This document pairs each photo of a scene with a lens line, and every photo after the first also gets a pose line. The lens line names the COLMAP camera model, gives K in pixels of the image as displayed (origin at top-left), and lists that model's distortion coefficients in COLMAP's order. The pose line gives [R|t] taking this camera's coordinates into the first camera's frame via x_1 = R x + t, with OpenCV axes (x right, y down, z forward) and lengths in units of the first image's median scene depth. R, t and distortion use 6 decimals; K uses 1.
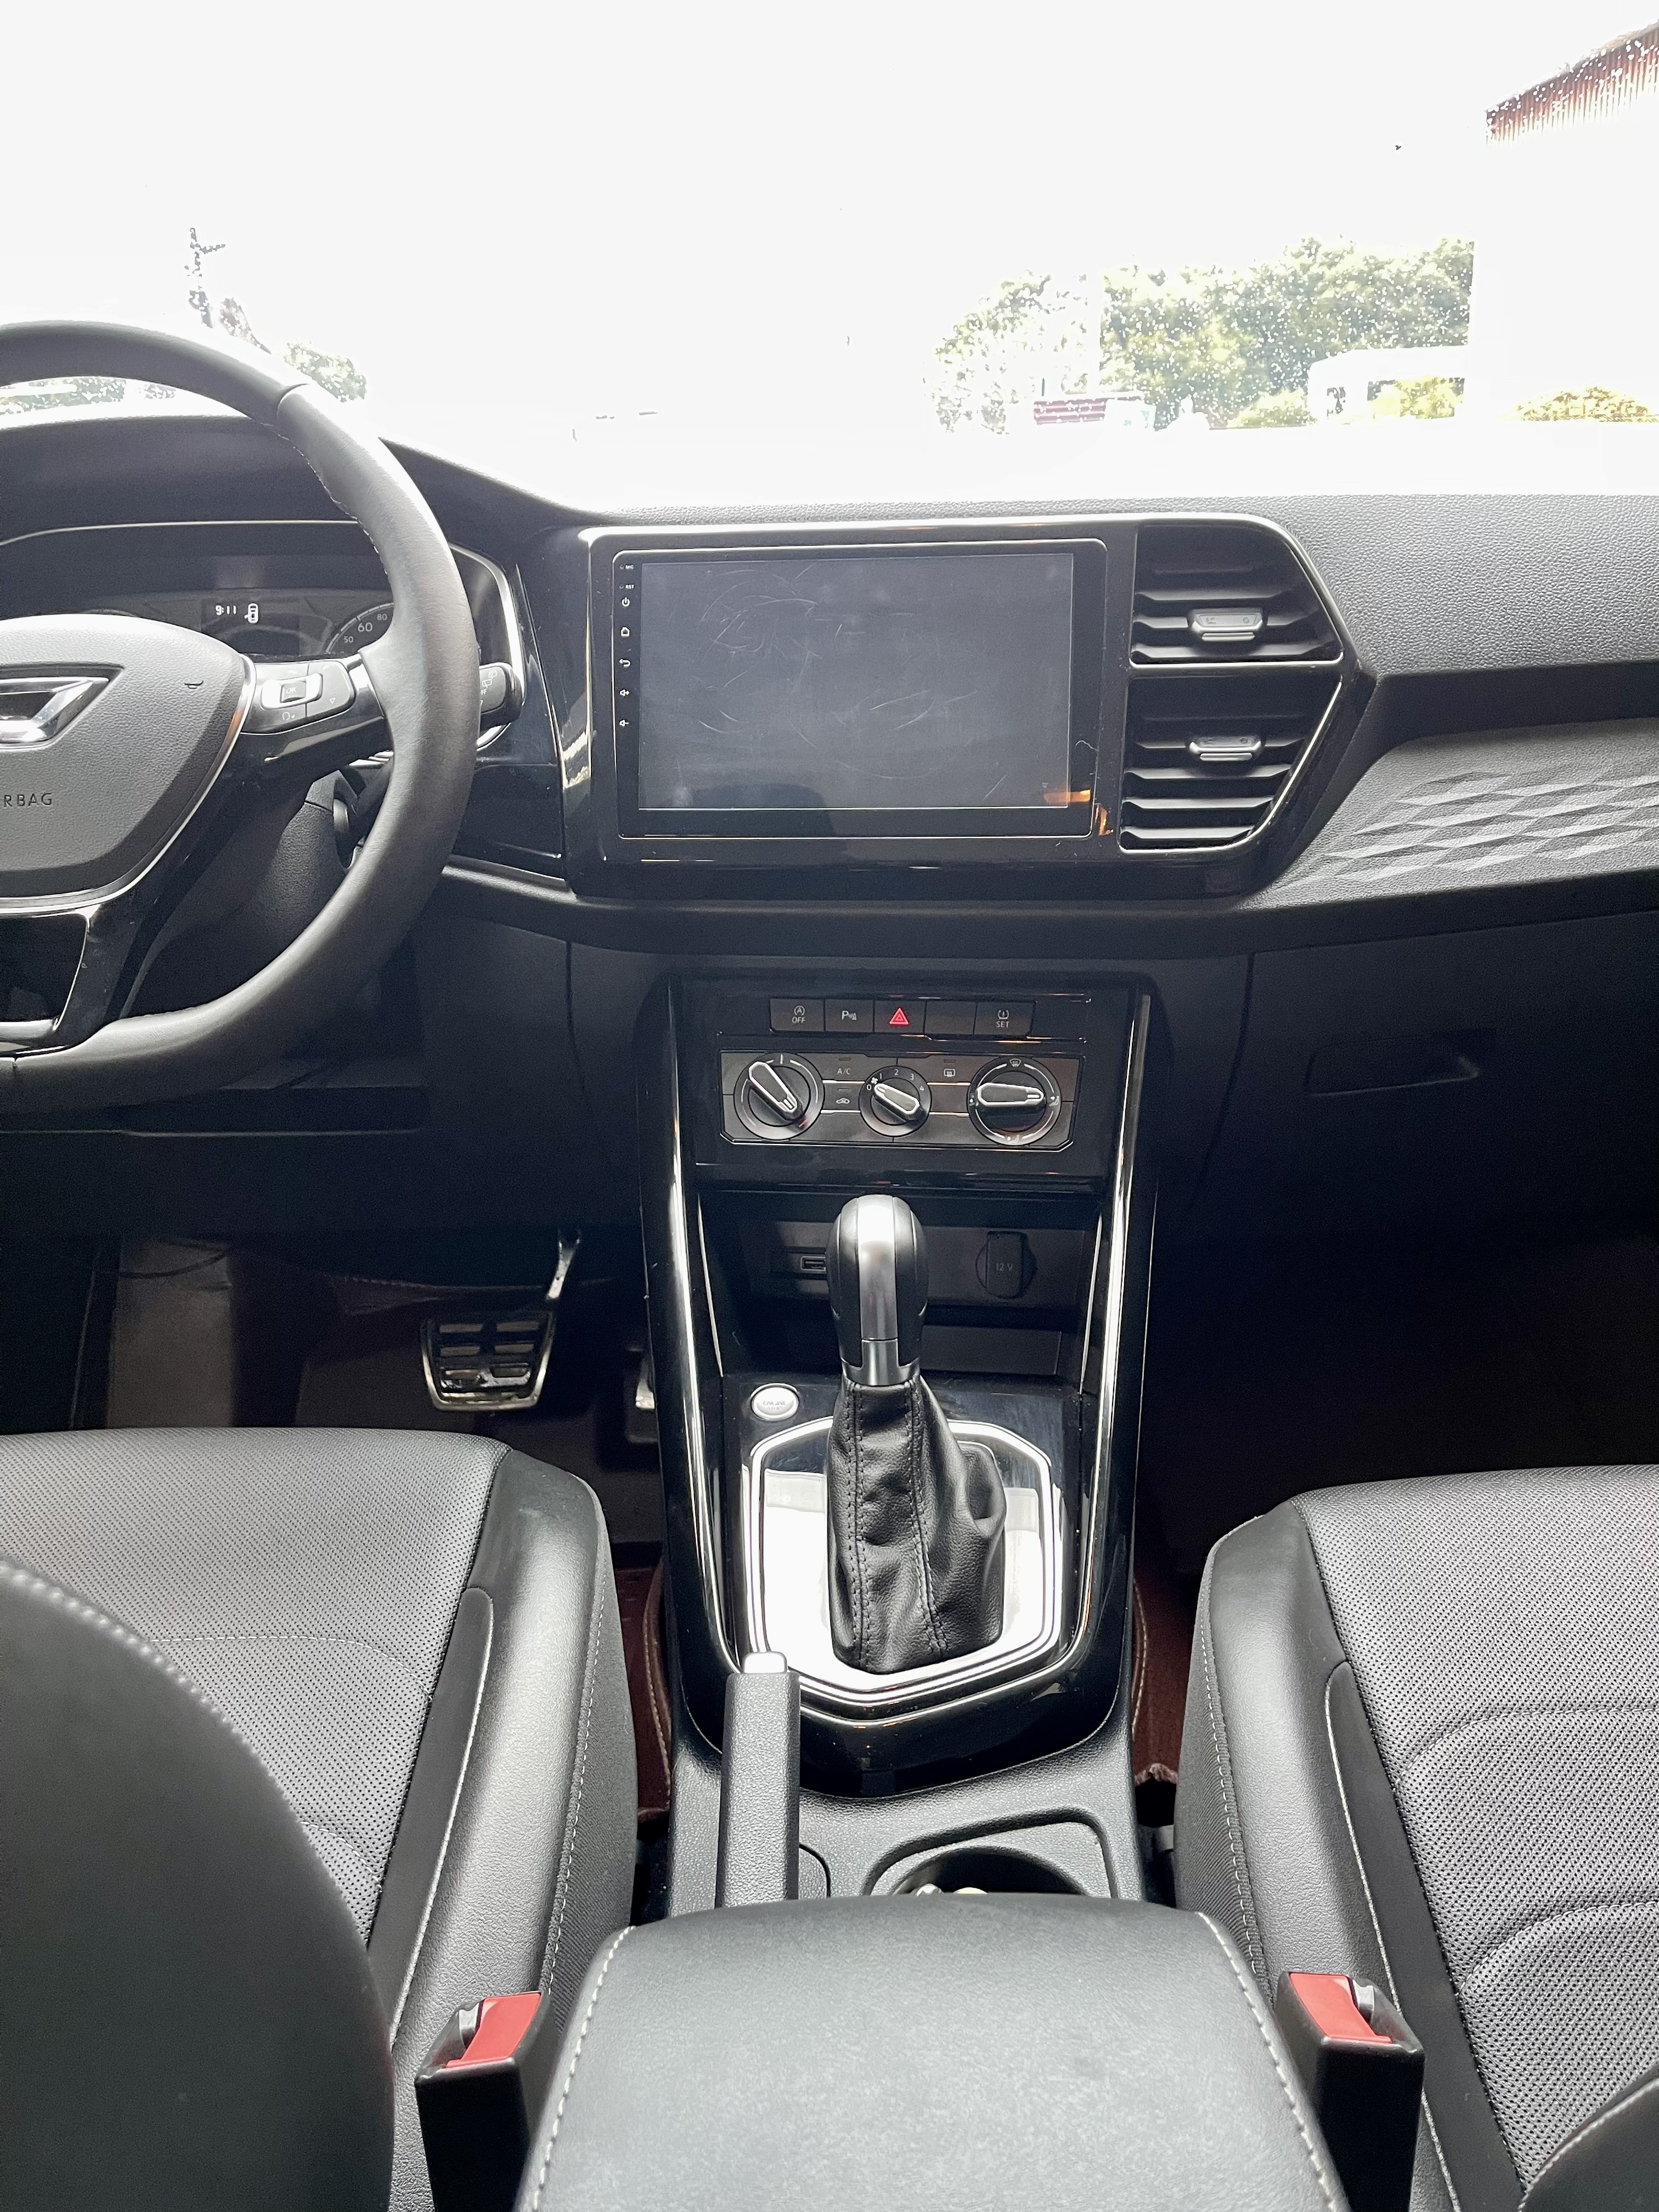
lens RADIAL K [[1729.1, 0, 877.9], [0, 1729.1, 1144.1], [0, 0, 1]] dist [0.061196, -0.064457]
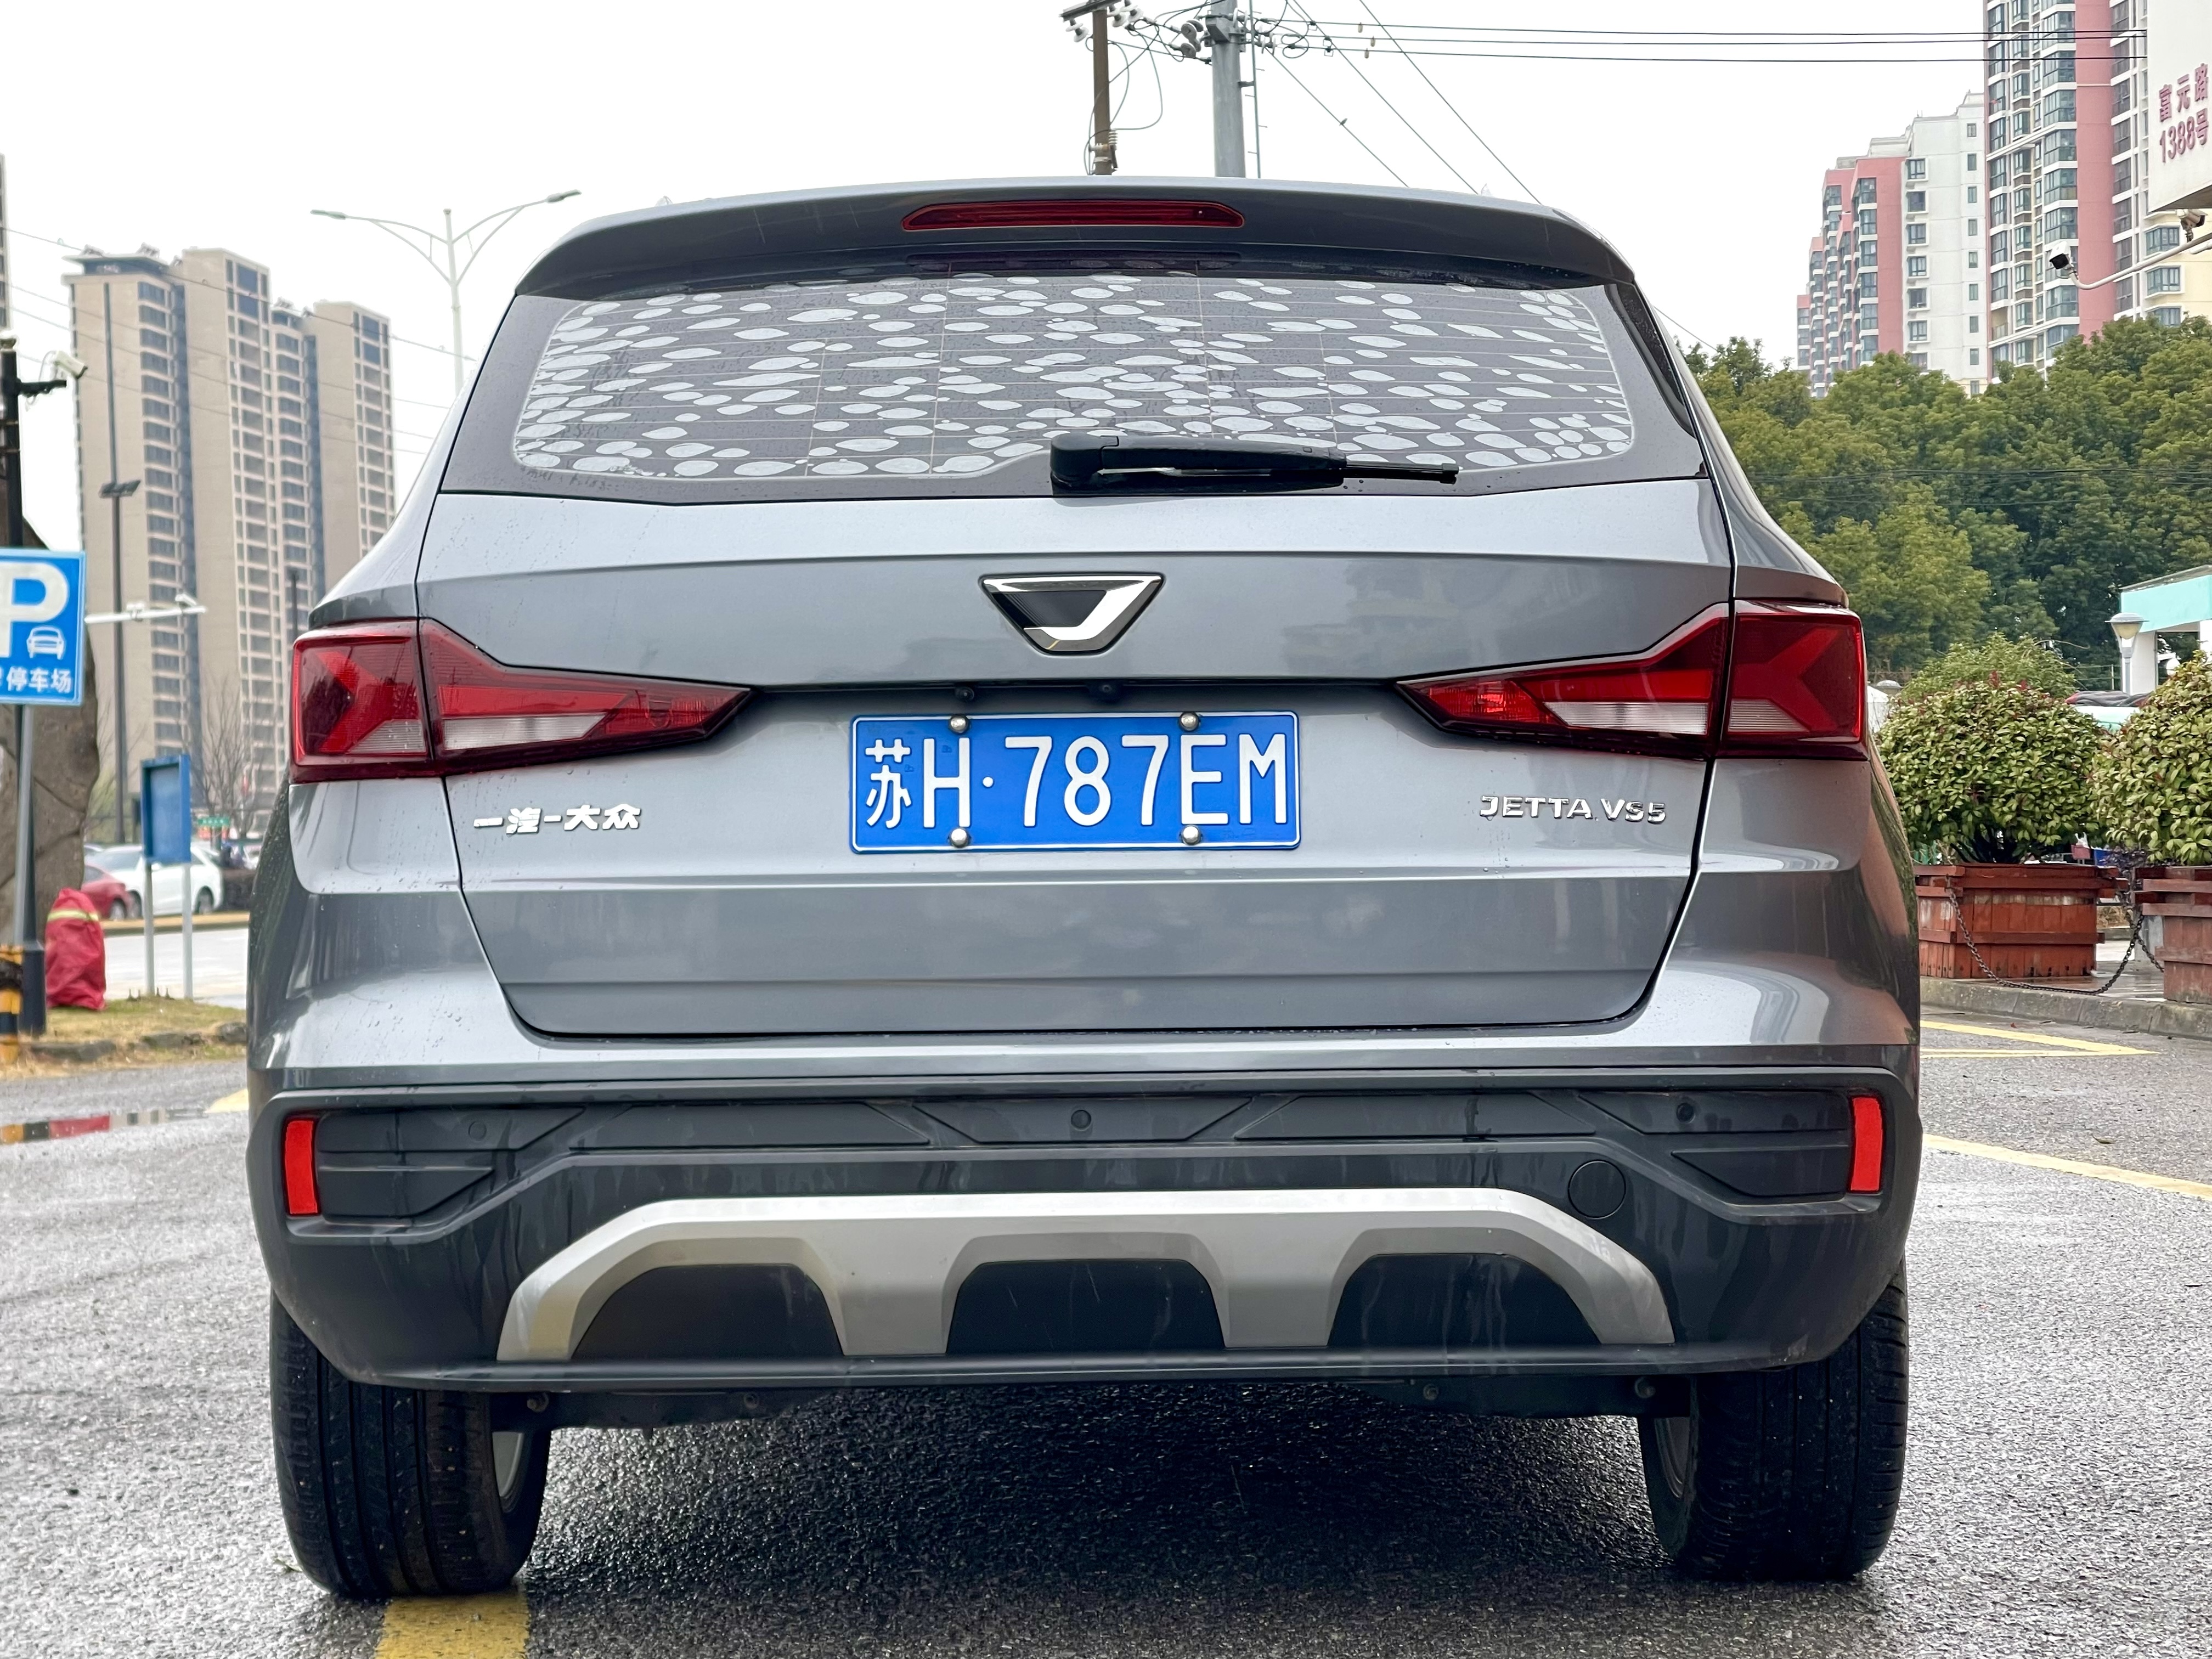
lens RADIAL K [[5592.2, 0, 1106.0], [0, 5592.2, 829.5], [0, 0, 1]] dist [-0.004684, 12.090153]
pose [[0.999676, 0.018876, -0.017096, 0.167460], [-0.023756, 0.933062, -0.358930, 3.374150], [0.009176, 0.359220, 0.933208, -8.071287]]
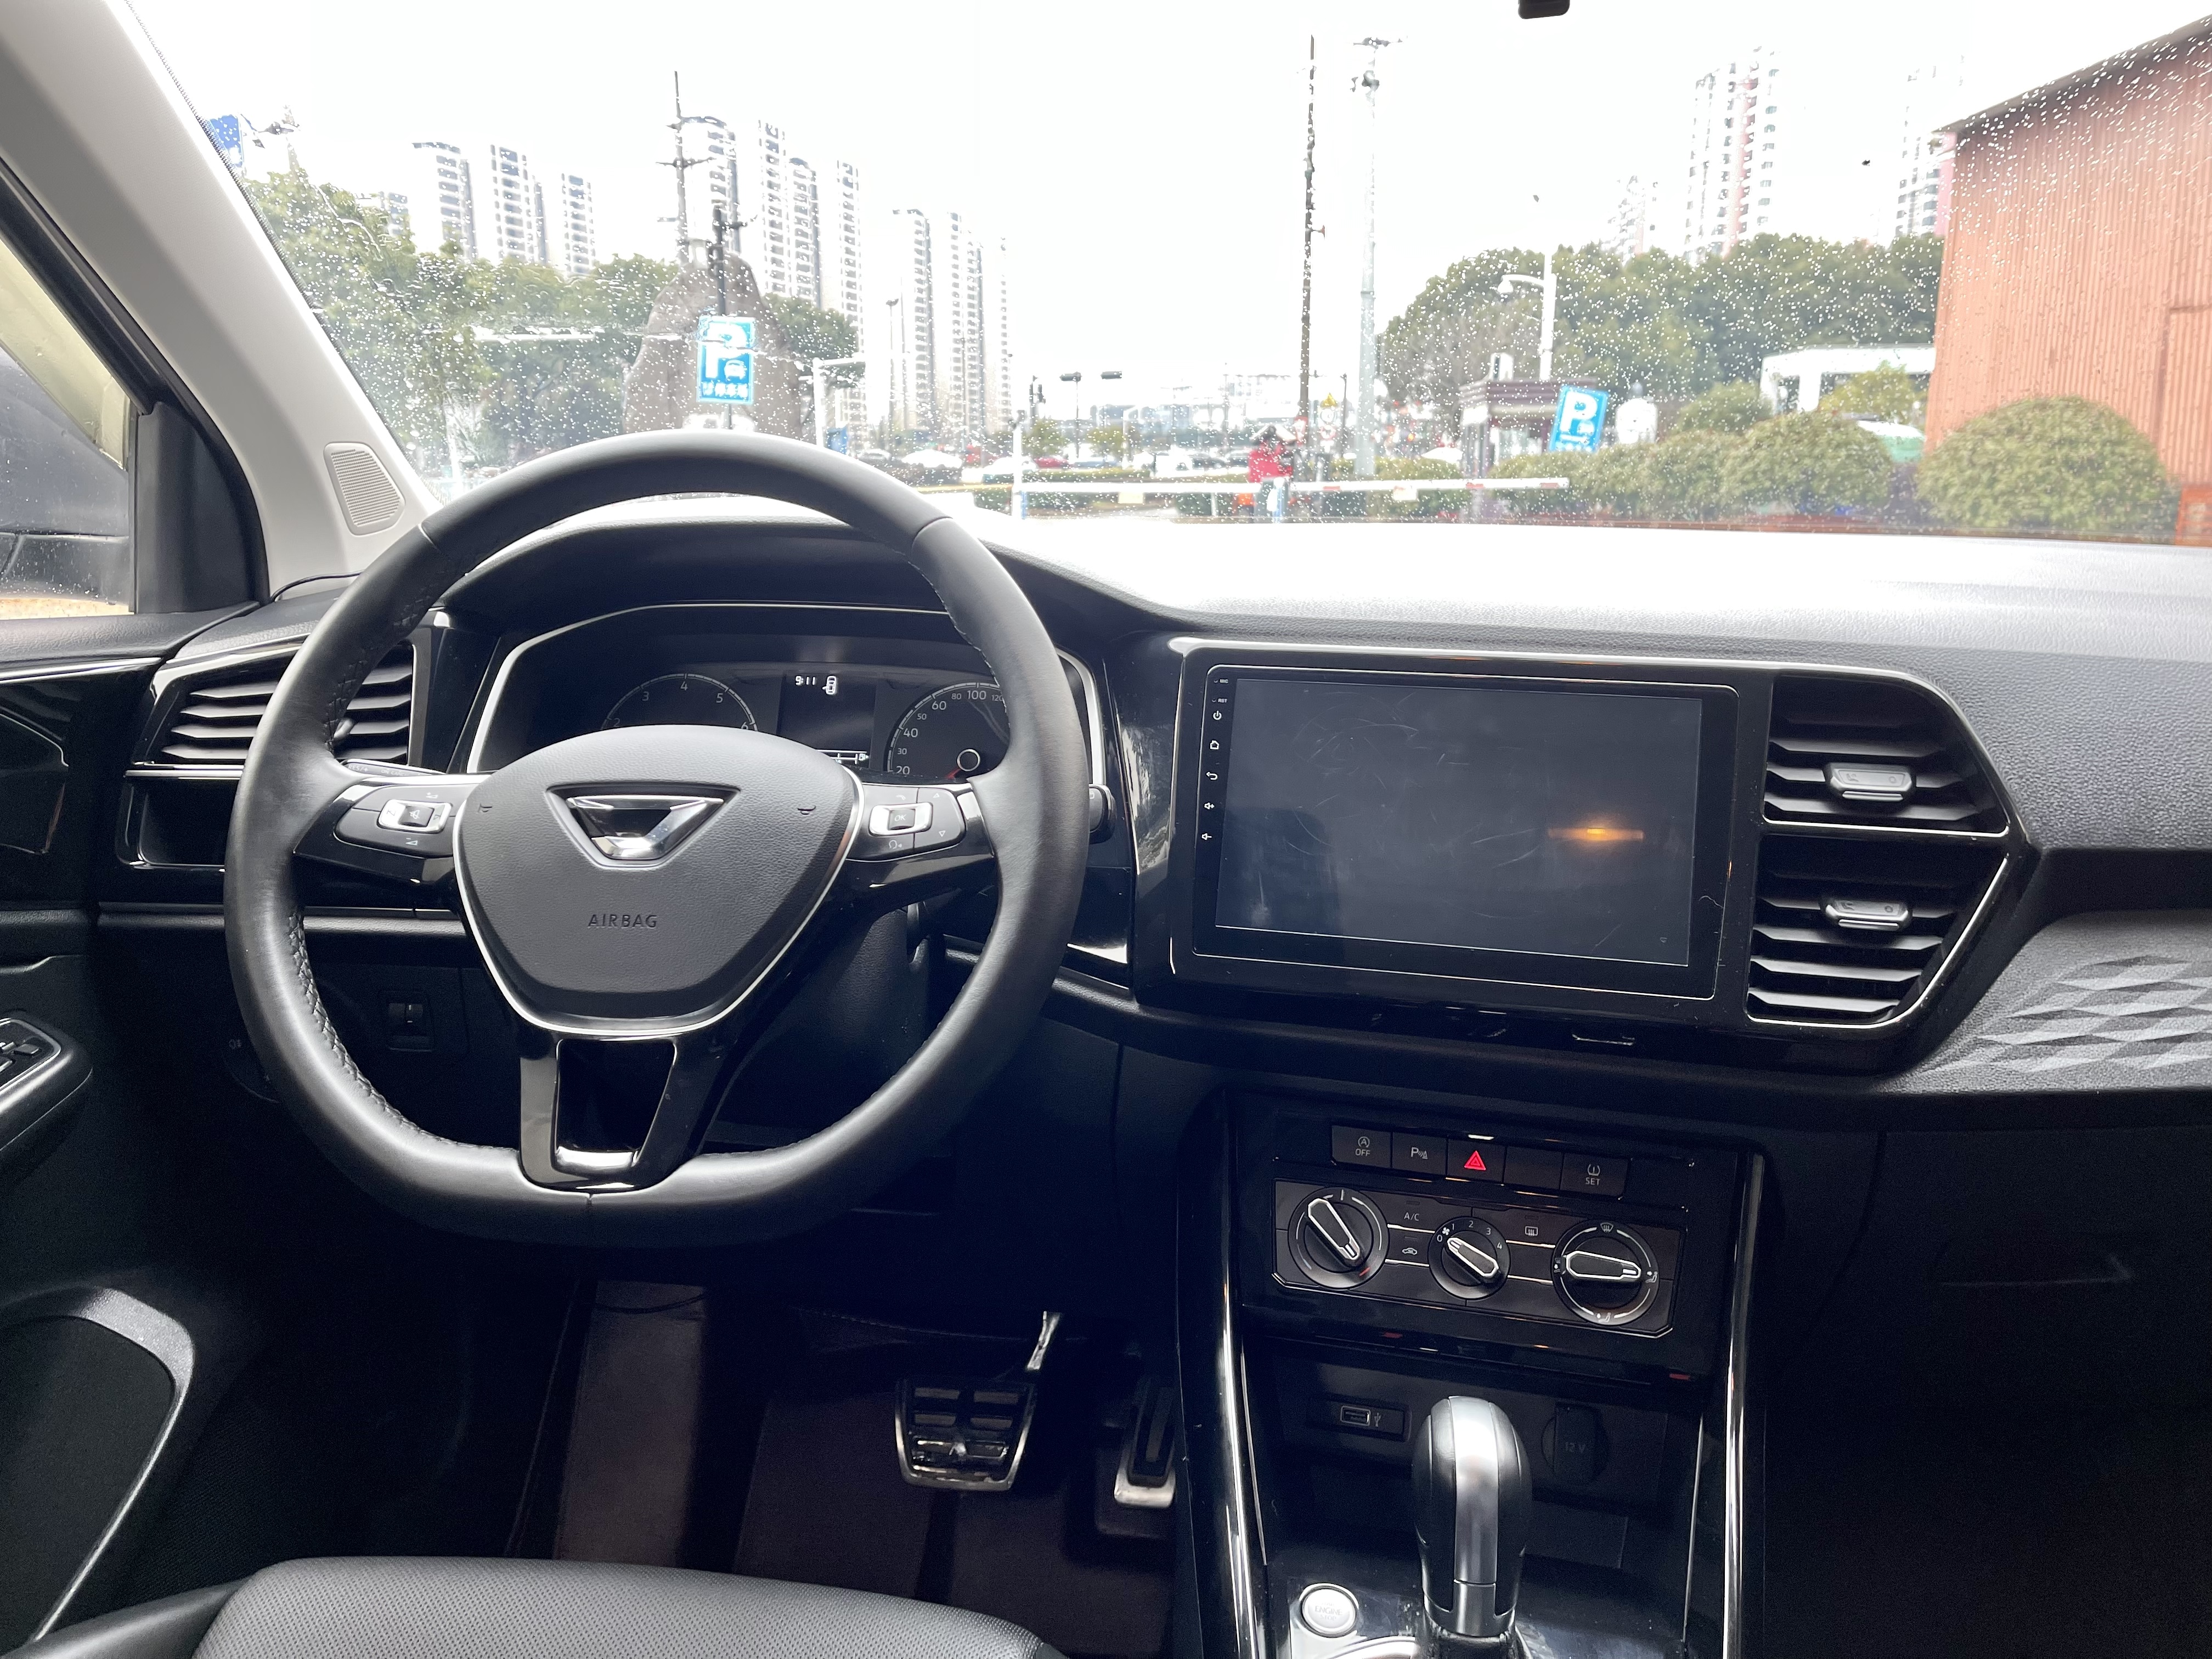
lens RADIAL K [[1731.4, 0, 1106.0], [0, 1731.4, 829.5], [0, 0, 1]] dist [0.055819, -0.064364]
pose [[0.992038, 0.064945, -0.107906, -0.099760], [-0.079501, 0.987431, -0.136598, -0.111810], [0.097678, 0.144089, 0.984732, 0.046376]]
